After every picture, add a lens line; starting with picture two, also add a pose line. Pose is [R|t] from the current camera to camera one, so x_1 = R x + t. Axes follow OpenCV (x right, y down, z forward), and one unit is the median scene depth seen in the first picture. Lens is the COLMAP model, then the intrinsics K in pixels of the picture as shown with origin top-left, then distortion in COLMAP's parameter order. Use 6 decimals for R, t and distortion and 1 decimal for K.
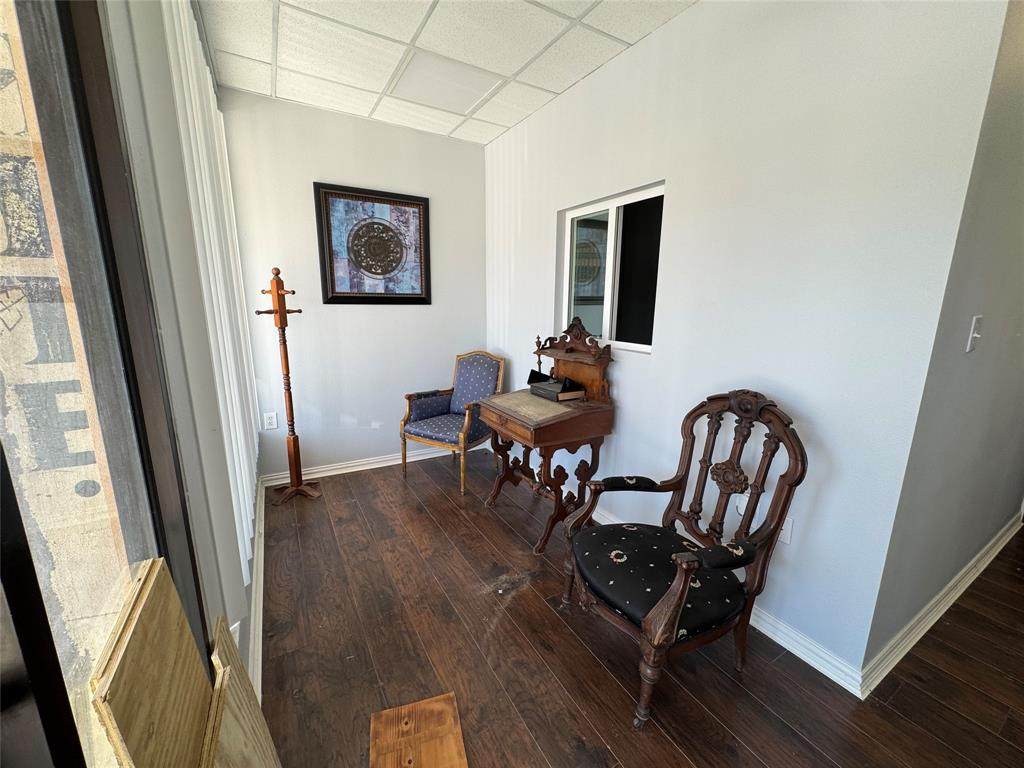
lens RADIAL K [[409.9, 0, 512.0], [0, 409.9, 384.0], [0, 0, 1]] dist [0.007545, 0.000088]
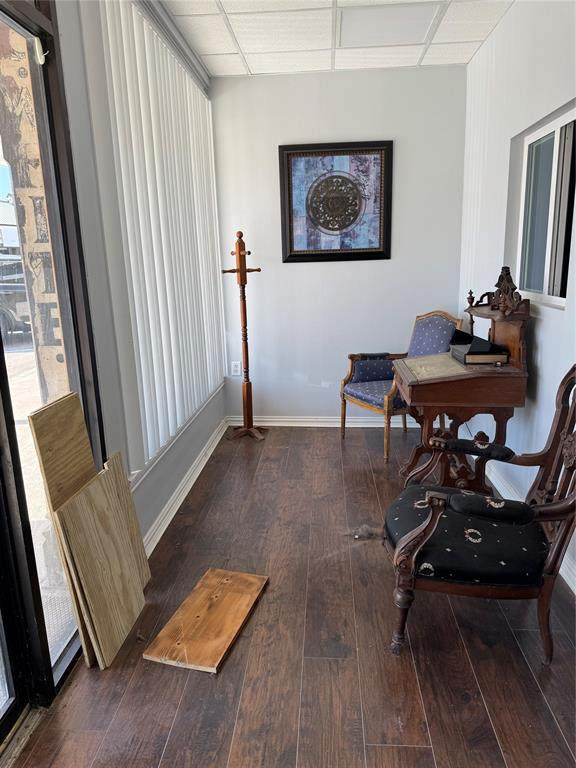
lens RADIAL K [[535.1, 0, 288.0], [0, 535.1, 384.0], [0, 0, 1]] dist [0.145889, -0.226855]
pose [[0.824161, 0.093799, -0.558534, 0.369440], [-0.076378, 0.995589, 0.054496, 0.041373], [0.561182, -0.002254, 0.827690, -0.148724]]
